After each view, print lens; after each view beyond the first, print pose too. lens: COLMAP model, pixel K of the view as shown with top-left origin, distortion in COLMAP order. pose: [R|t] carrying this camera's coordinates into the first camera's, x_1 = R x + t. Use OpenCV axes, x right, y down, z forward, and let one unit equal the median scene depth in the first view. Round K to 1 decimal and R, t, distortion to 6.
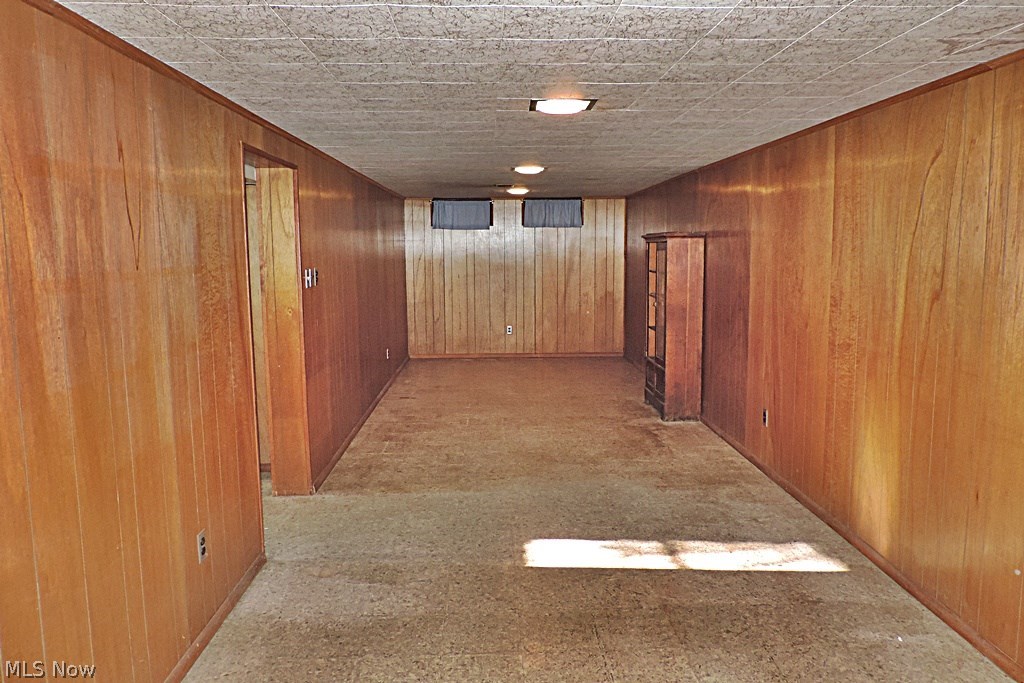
lens RADIAL K [[724.6, 0, 518.7], [0, 724.6, 338.1], [0, 0, 1]] dist [-0.021452, 0.002345]
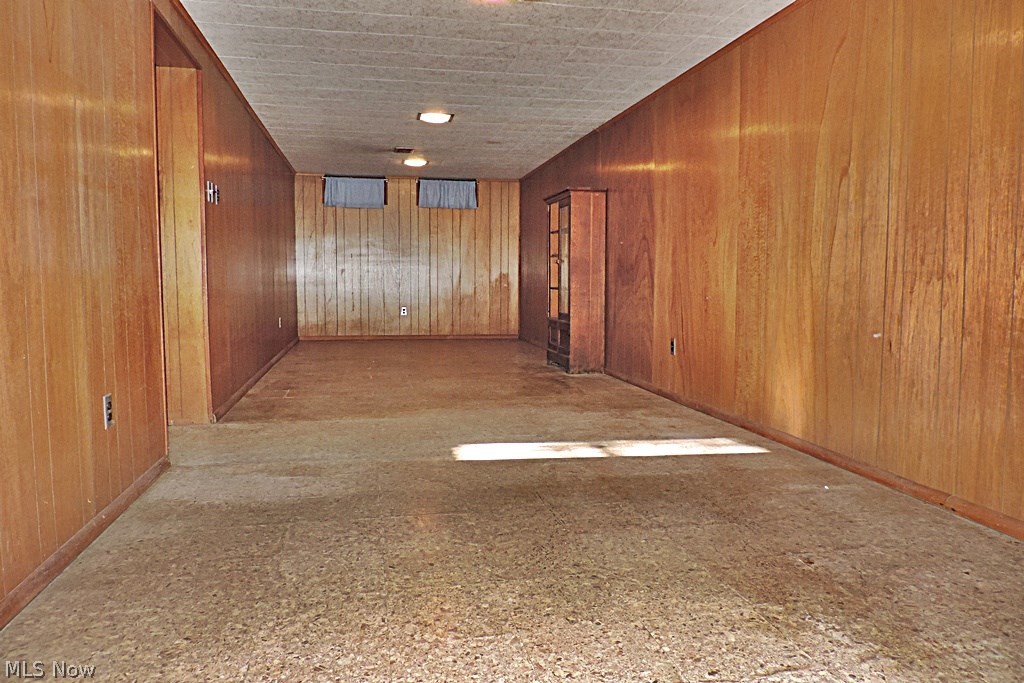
lens RADIAL K [[724.6, 0, 516.5], [0, 724.6, 342.8], [0, 0, 1]] dist [-0.021452, 0.002345]
pose [[0.986210, -0.003916, 0.165455, -0.044559], [0.010501, 0.999186, -0.038944, 0.125186], [-0.165168, 0.040144, 0.985448, 0.015753]]
